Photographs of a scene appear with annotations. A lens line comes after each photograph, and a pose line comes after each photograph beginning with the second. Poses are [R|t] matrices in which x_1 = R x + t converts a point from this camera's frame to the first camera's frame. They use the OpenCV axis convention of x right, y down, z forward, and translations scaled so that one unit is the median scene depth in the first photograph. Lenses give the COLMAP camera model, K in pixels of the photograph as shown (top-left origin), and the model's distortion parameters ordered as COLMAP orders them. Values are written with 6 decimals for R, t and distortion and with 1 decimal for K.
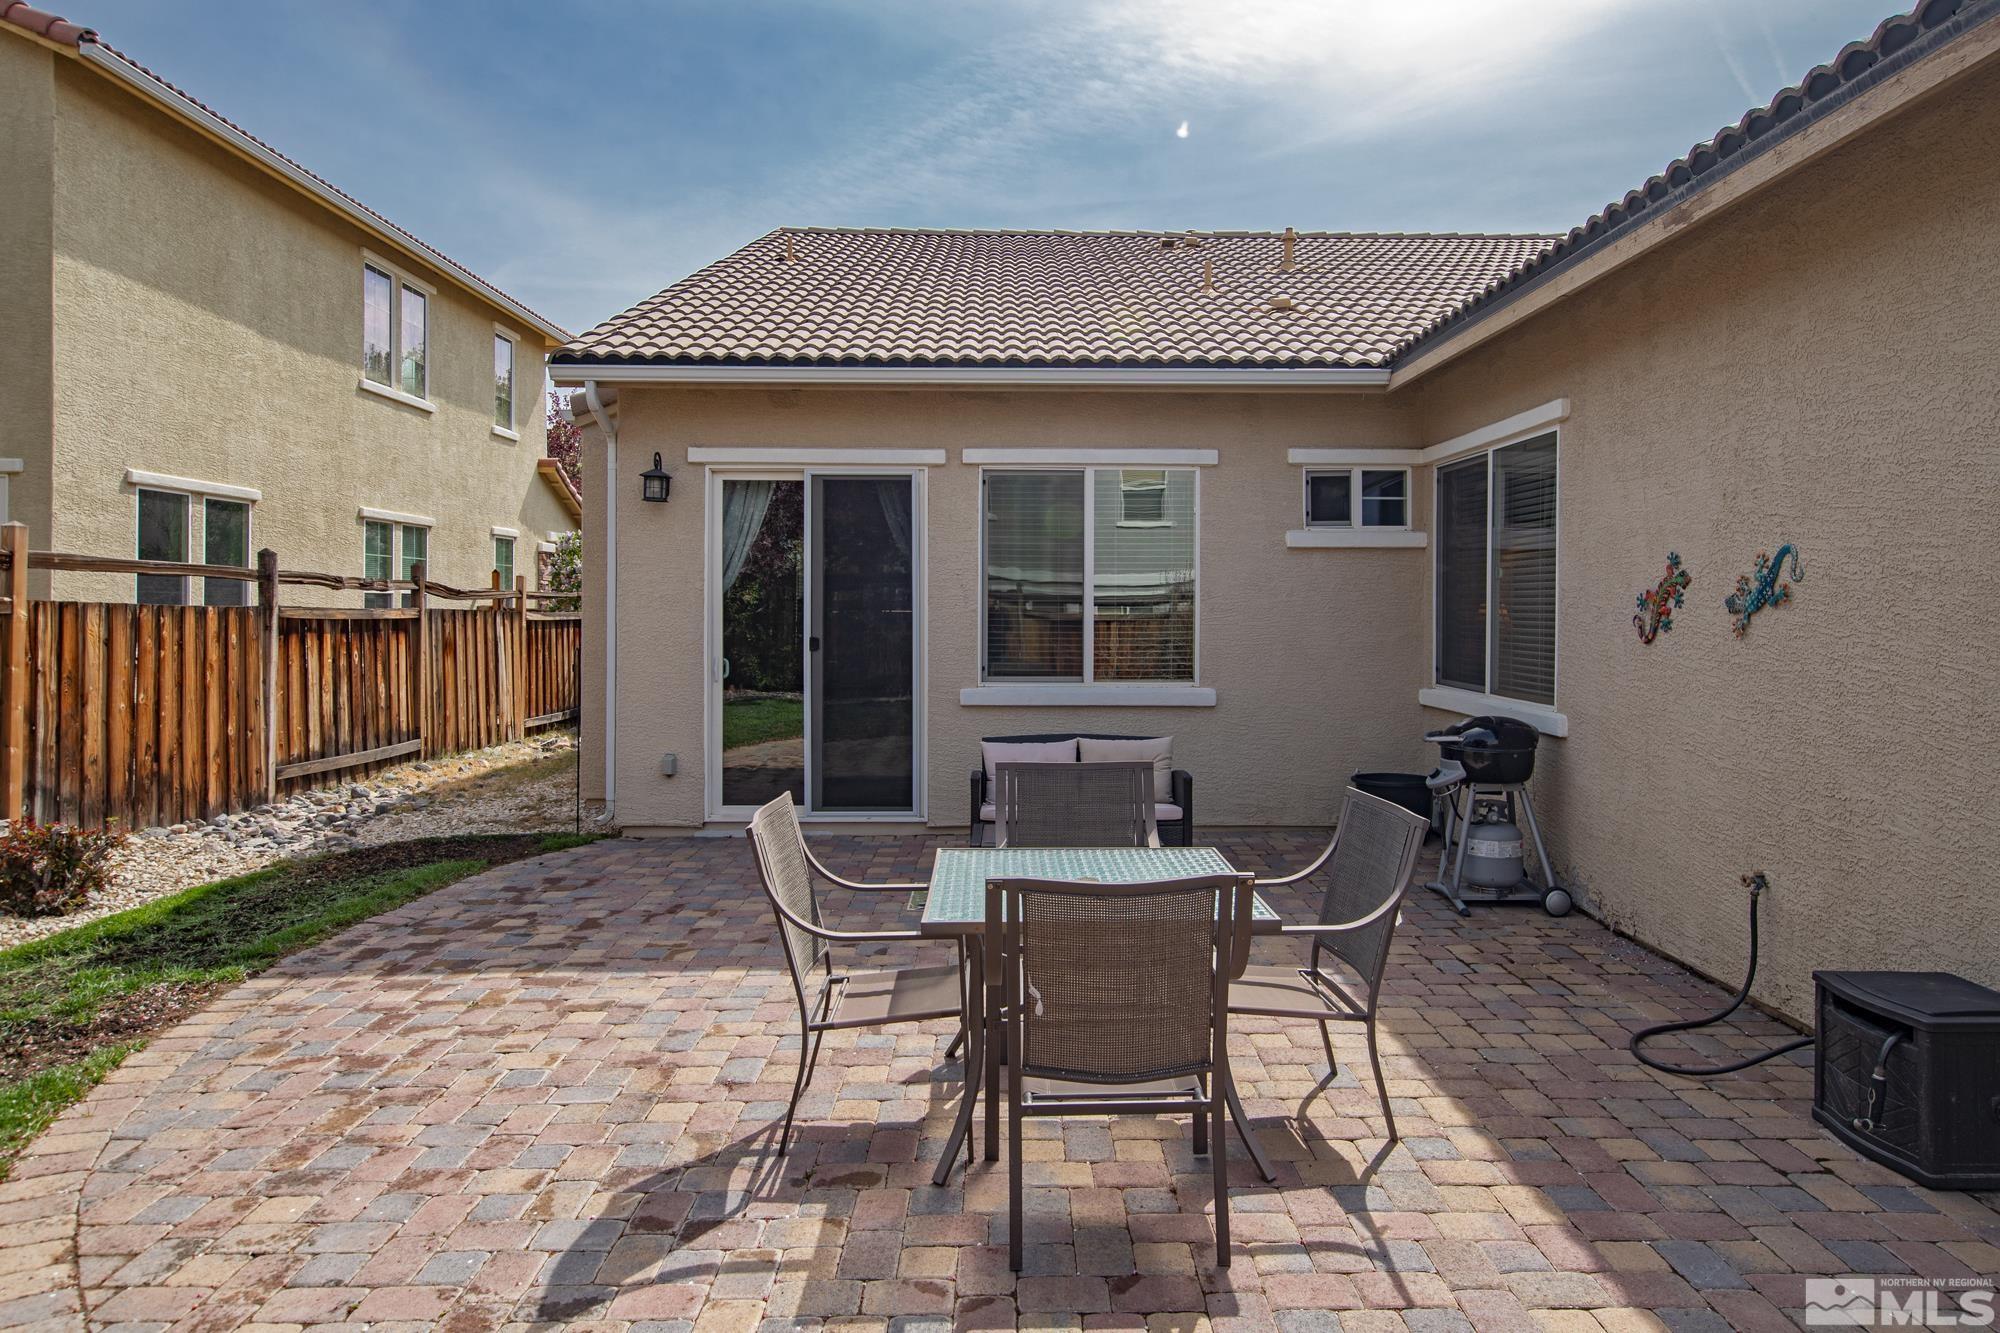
lens RADIAL K [[1175.0, 0, 1029.8], [0, 1175.0, 614.7], [0, 0, 1]] dist [0.007363, 0.000156]
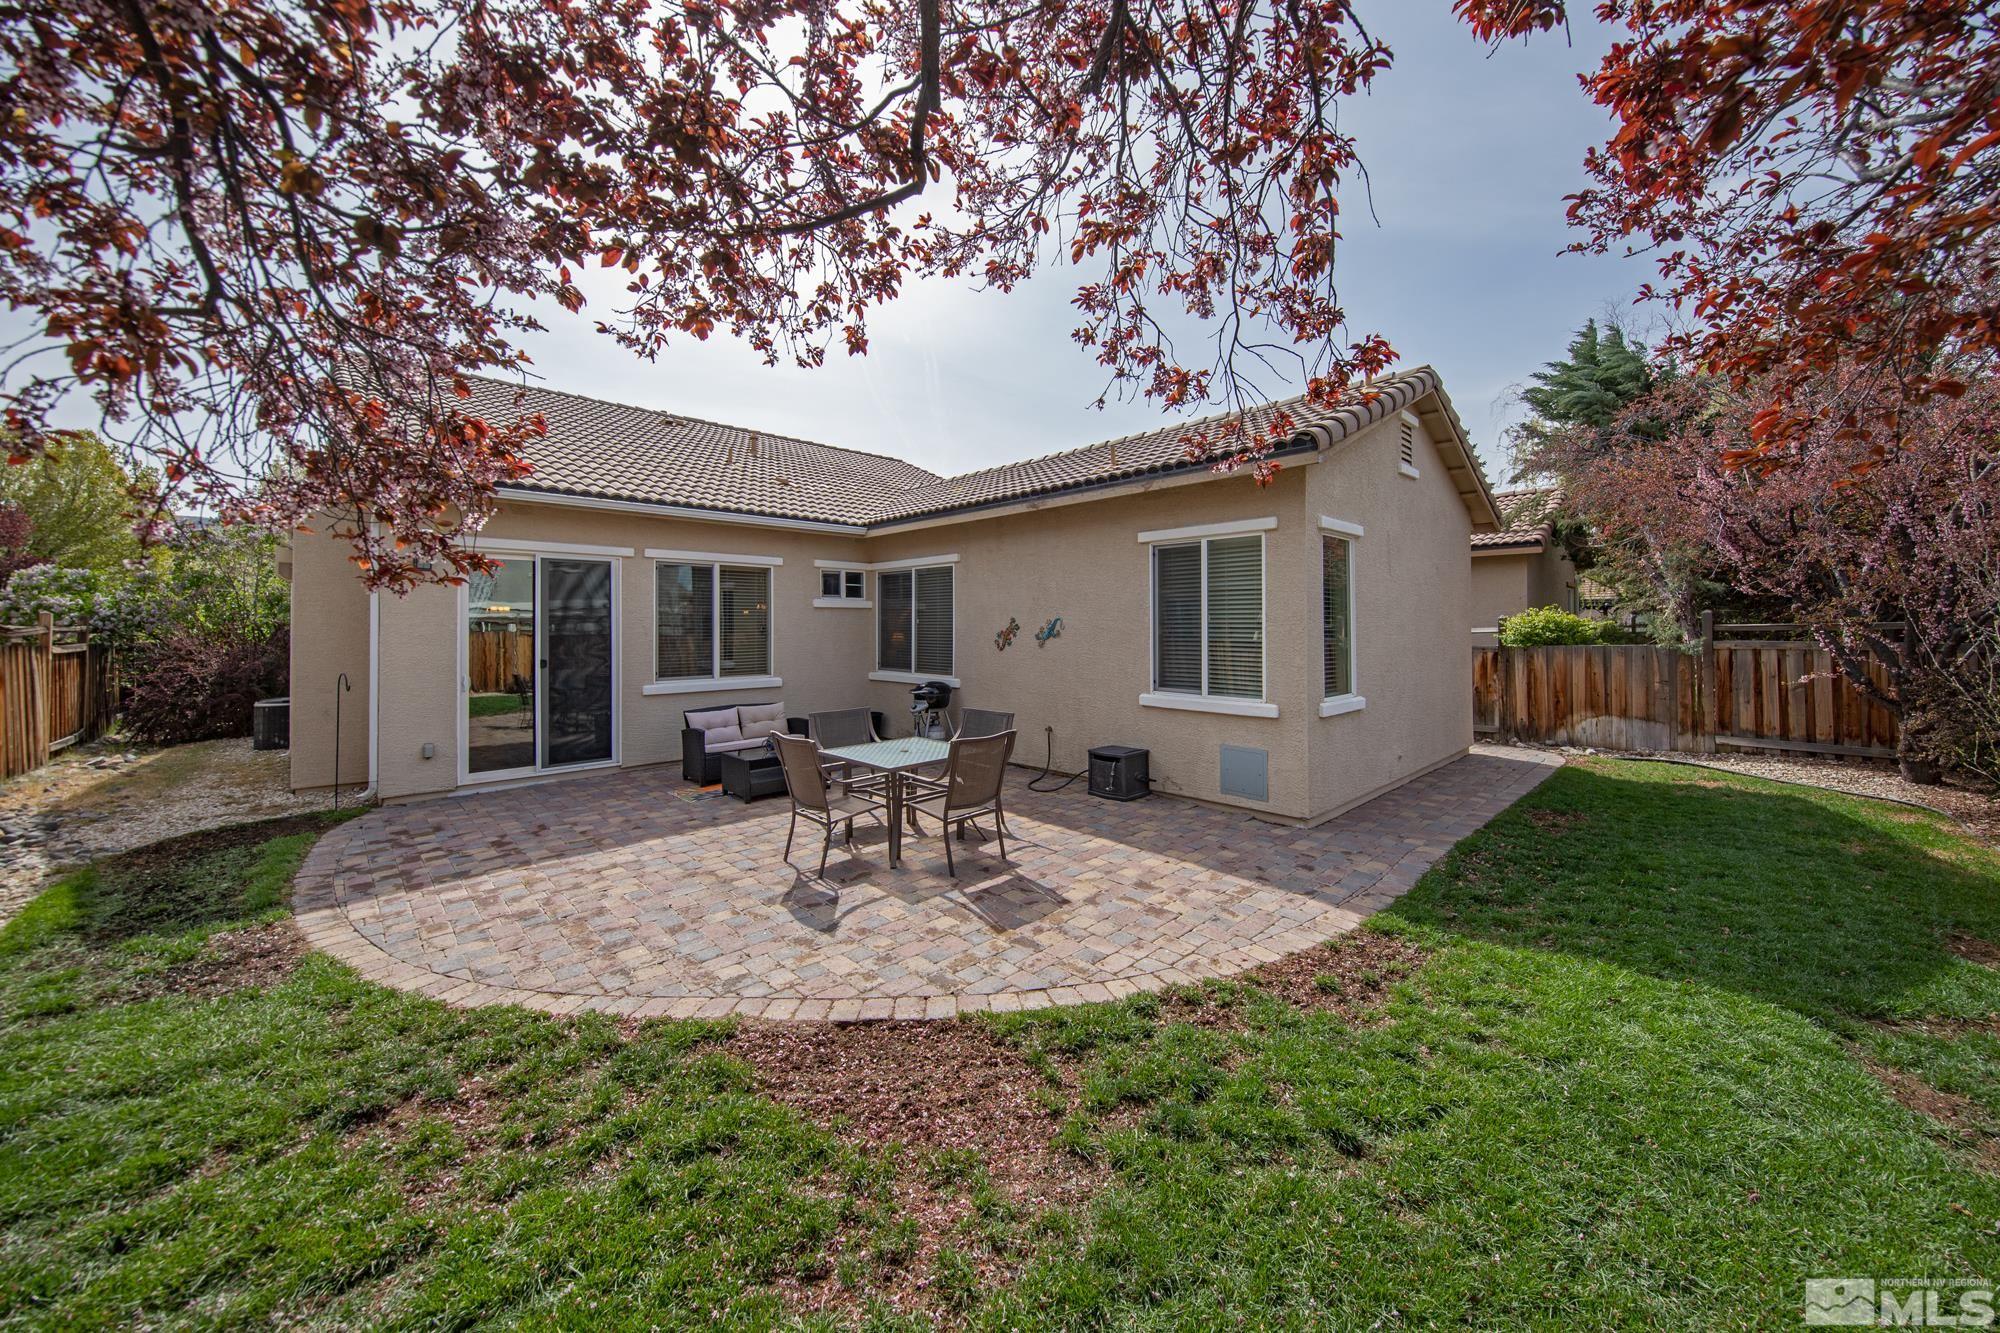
lens RADIAL K [[683.9, 0, 1000.9], [0, 683.9, 621.4], [0, 0, 1]] dist [0.000832, 0.000037]
pose [[0.737394, 0.000258, 0.675463, -0.678227], [0.009464, 0.999898, -0.010713, -0.031754], [-0.675397, 0.014292, 0.737316, -0.208622]]
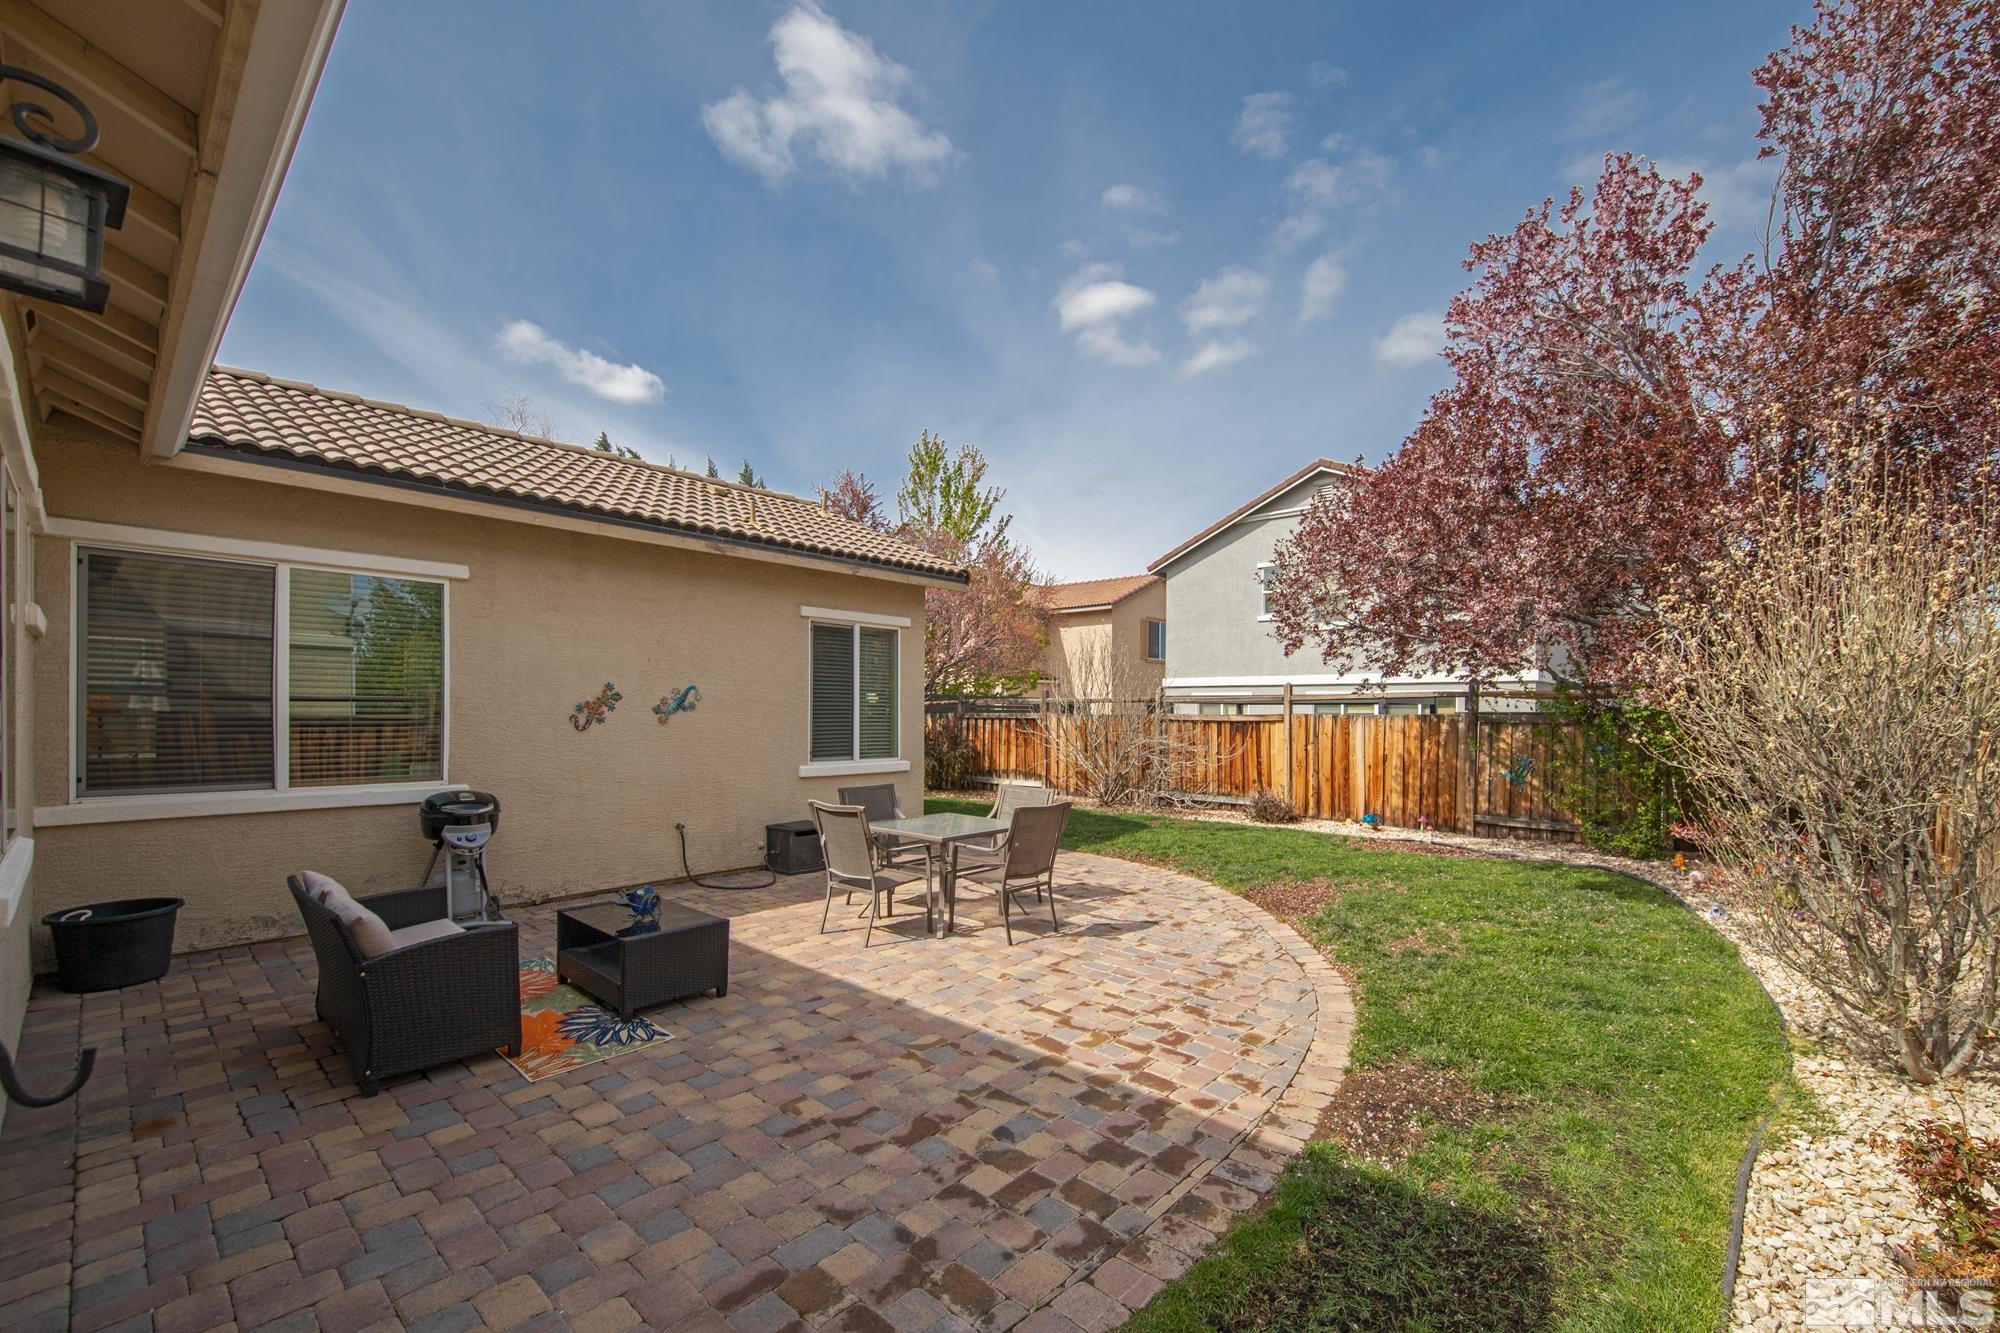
lens RADIAL K [[840.9, 0, 1005.1], [0, 840.9, 709.1], [0, 0, 1]] dist [0.018635, -0.000010]
pose [[-0.715330, -0.009410, 0.698723, -1.088606], [-0.005108, 0.999953, 0.008237, -0.028876], [-0.698768, 0.002323, -0.715345, 1.848803]]
